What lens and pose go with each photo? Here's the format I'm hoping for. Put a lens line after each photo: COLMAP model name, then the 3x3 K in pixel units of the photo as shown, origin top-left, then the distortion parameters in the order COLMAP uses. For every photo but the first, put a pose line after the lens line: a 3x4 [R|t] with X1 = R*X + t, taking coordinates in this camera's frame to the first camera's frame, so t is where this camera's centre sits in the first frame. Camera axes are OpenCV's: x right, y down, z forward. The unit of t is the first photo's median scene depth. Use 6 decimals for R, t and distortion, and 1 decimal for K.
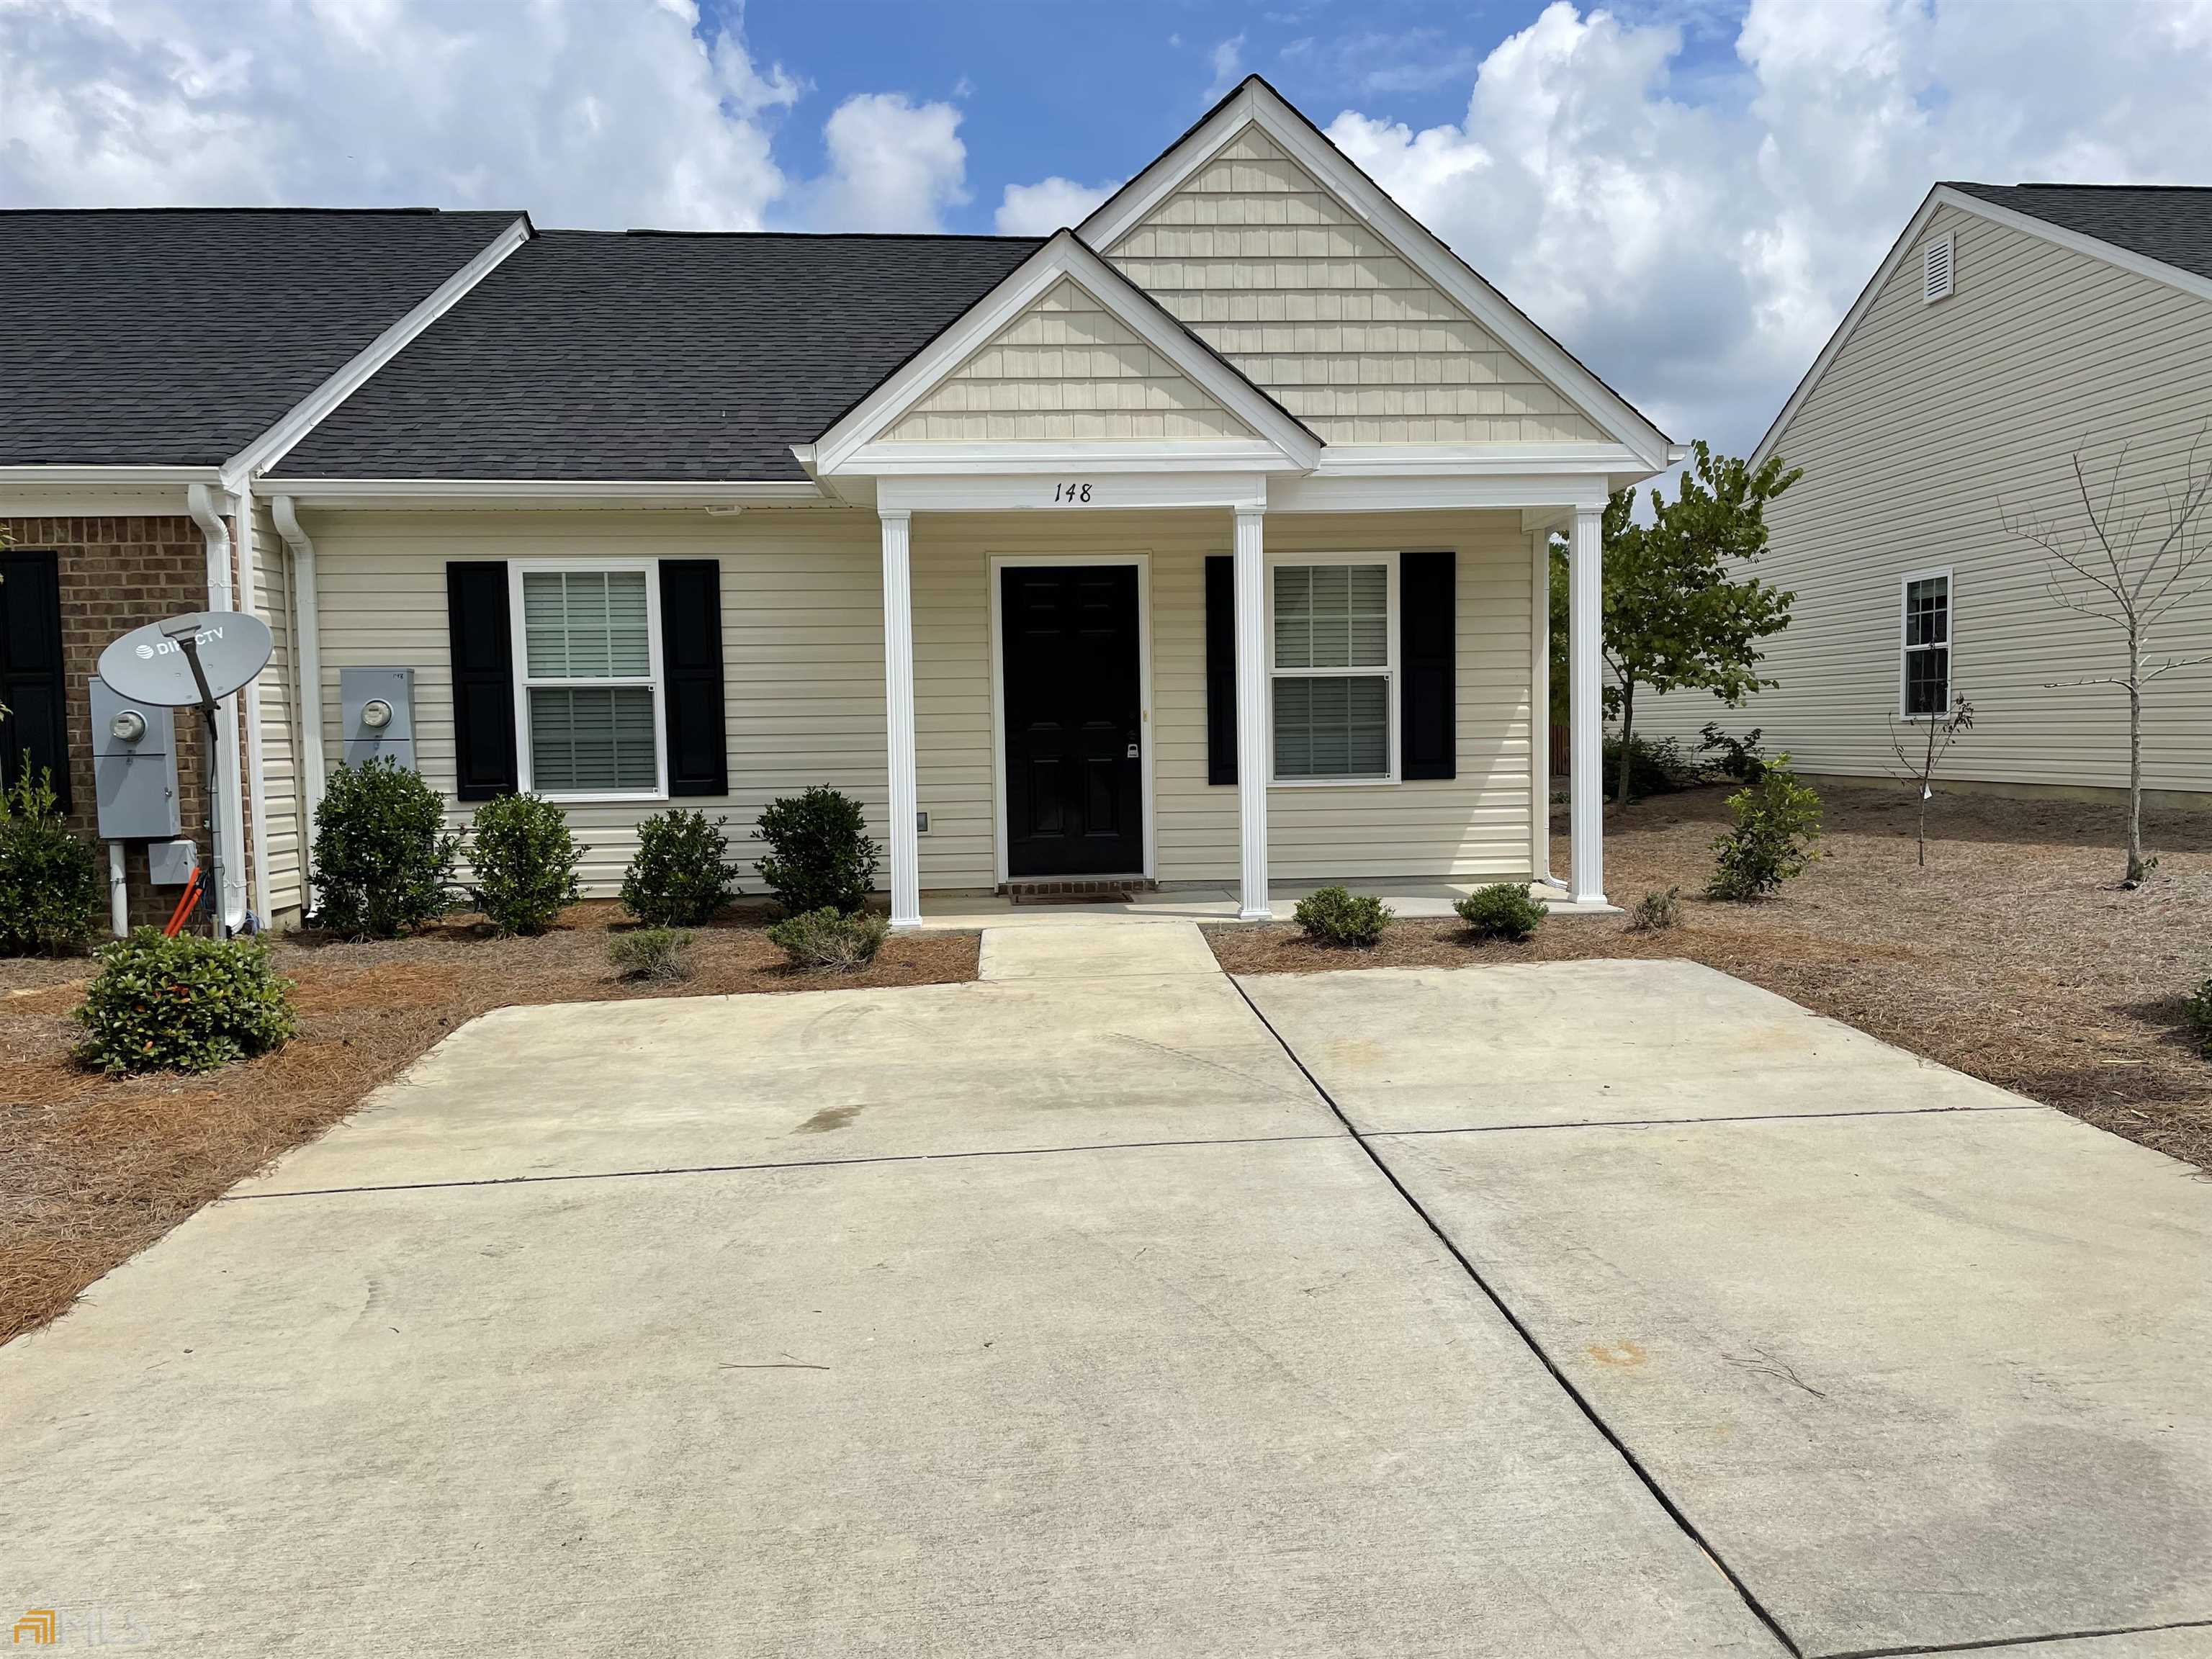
lens RADIAL K [[1686.3, 0, 1116.8], [0, 1686.3, 835.0], [0, 0, 1]] dist [0.073213, -0.082350]
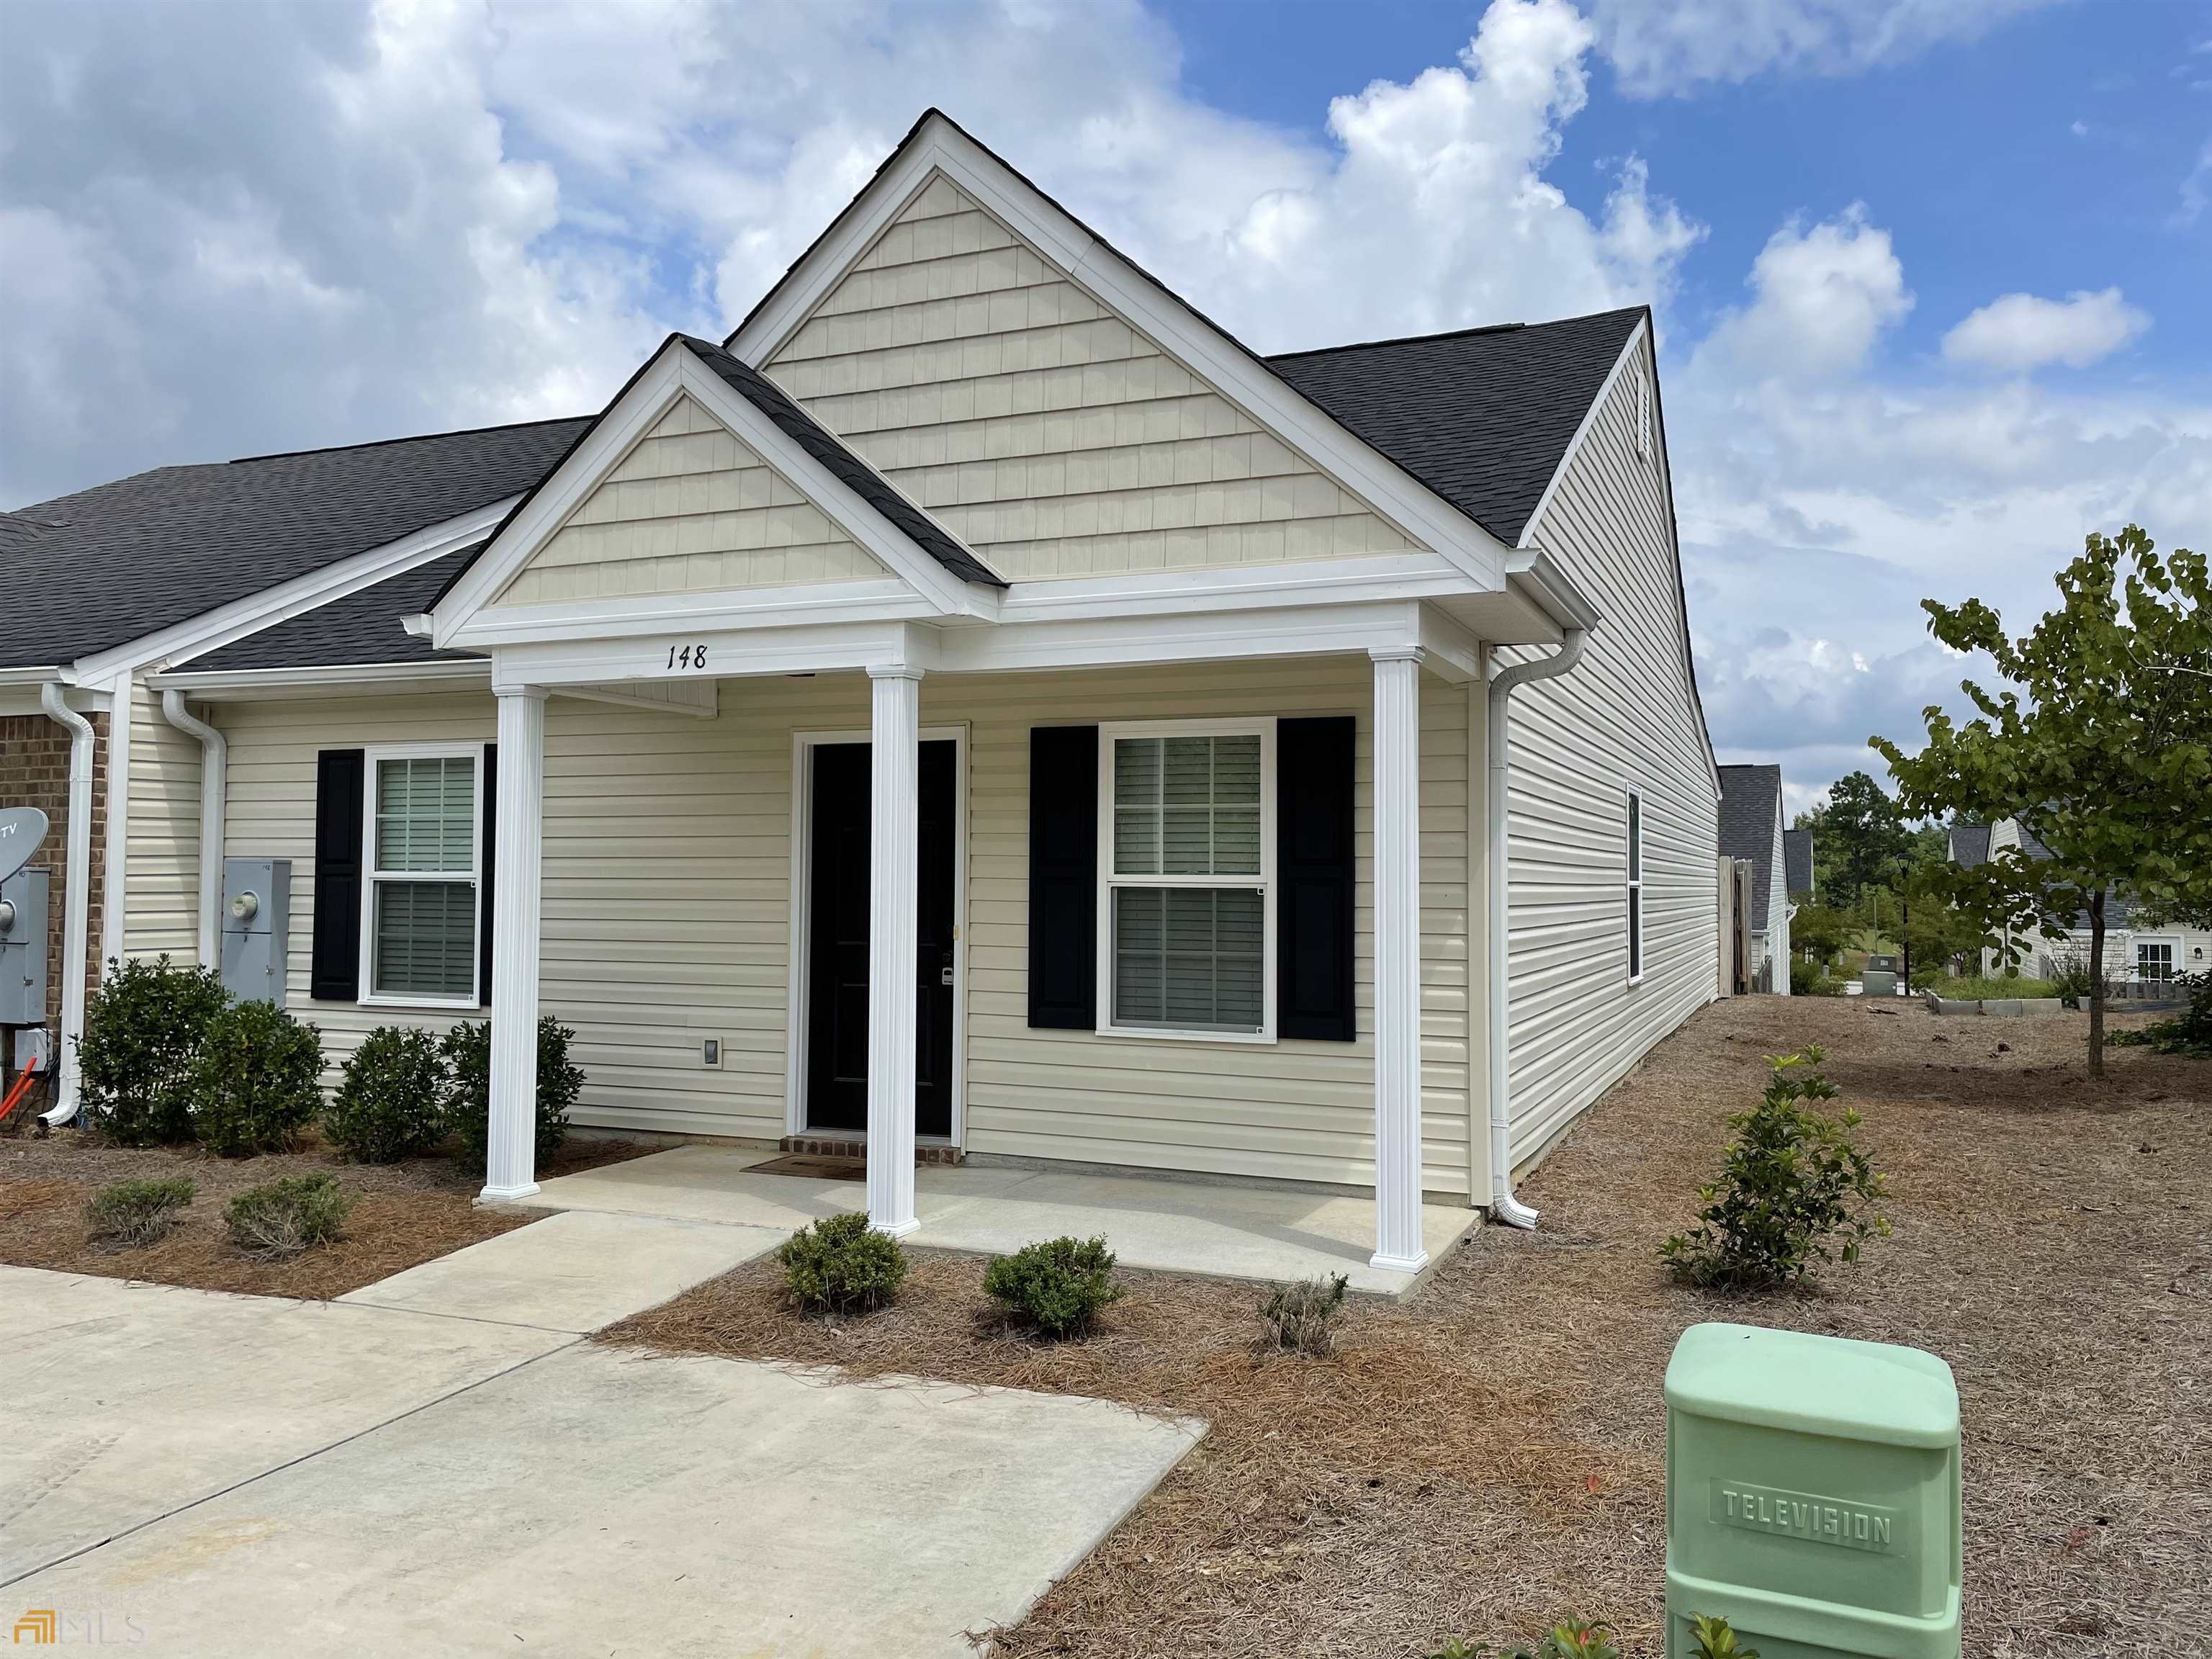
lens RADIAL K [[1686.3, 0, 1111.5], [0, 1686.3, 814.2], [0, 0, 1]] dist [0.073213, -0.082350]
pose [[0.886451, 0.005329, -0.462791, 0.452986], [-0.051378, 0.994886, -0.086955, -0.063250], [0.459961, 0.100859, 0.882192, 0.356977]]
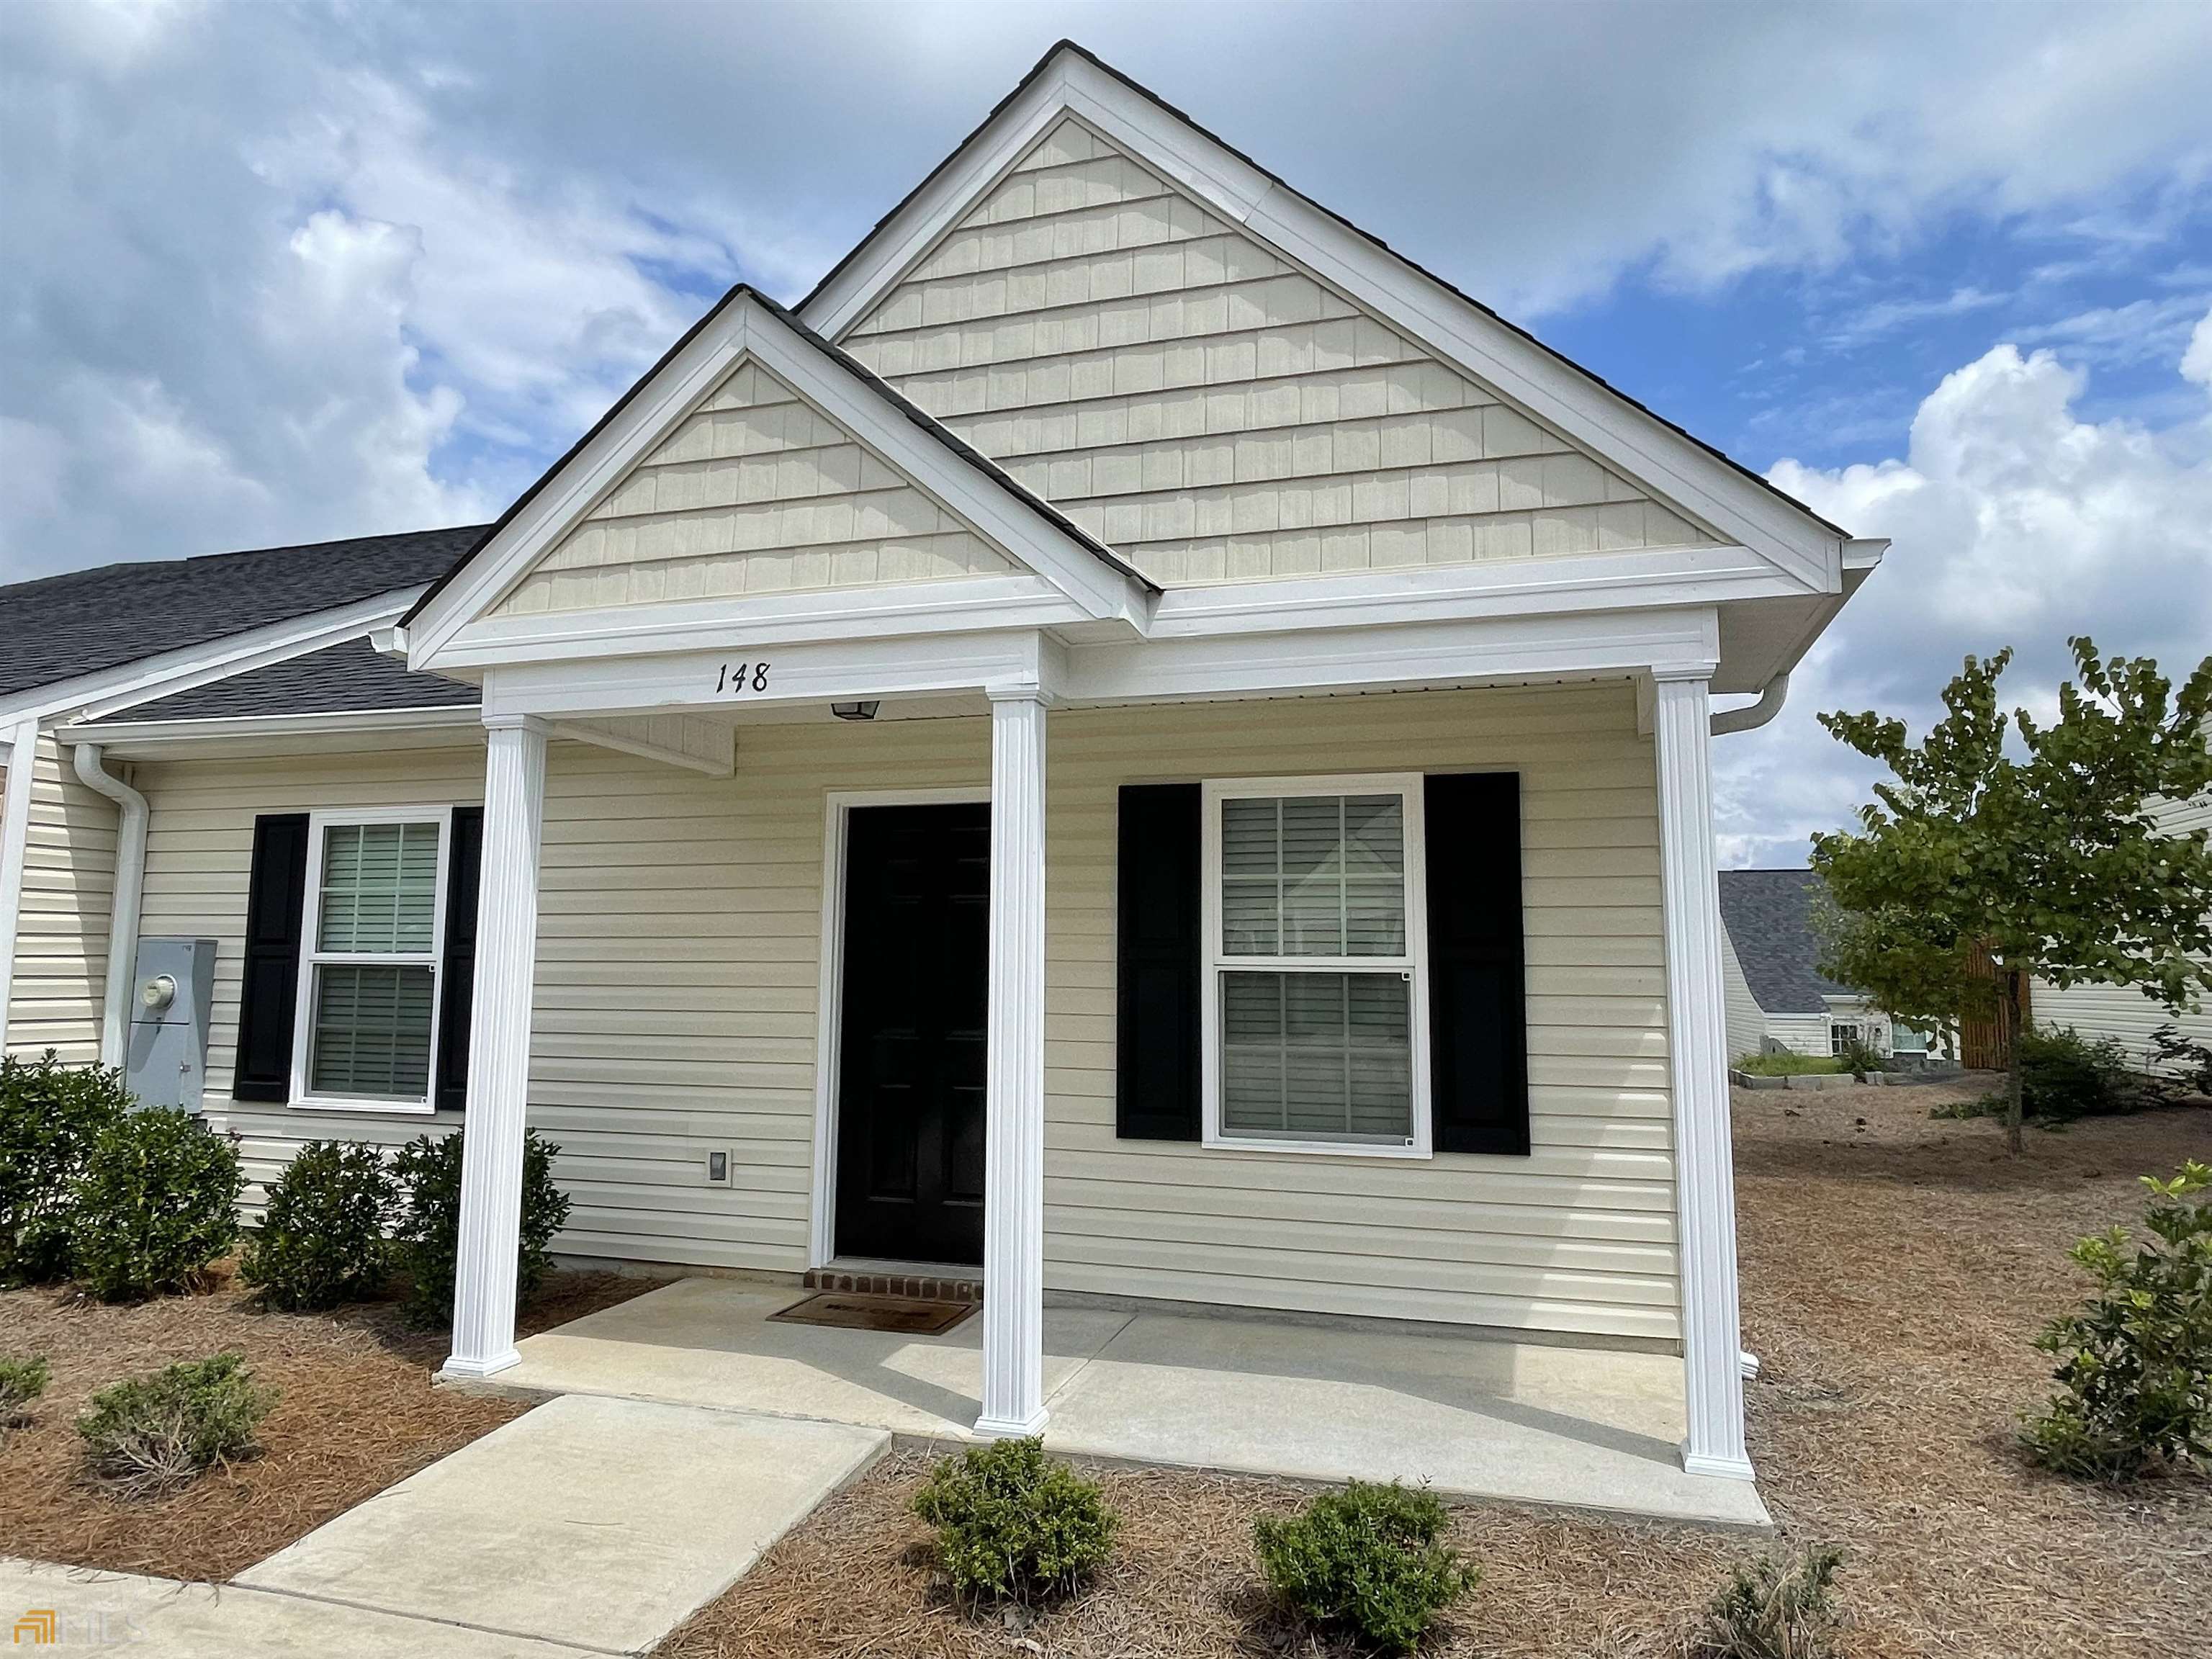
lens RADIAL K [[1359.1, 0, 1092.0], [0, 1359.1, 813.8], [0, 0, 1]] dist [-0.005555, 0.001658]
pose [[0.933099, -0.017260, -0.359205, 0.241573], [-0.047319, 0.984270, -0.170215, -0.065096], [0.356493, 0.175825, 0.917605, 0.525225]]
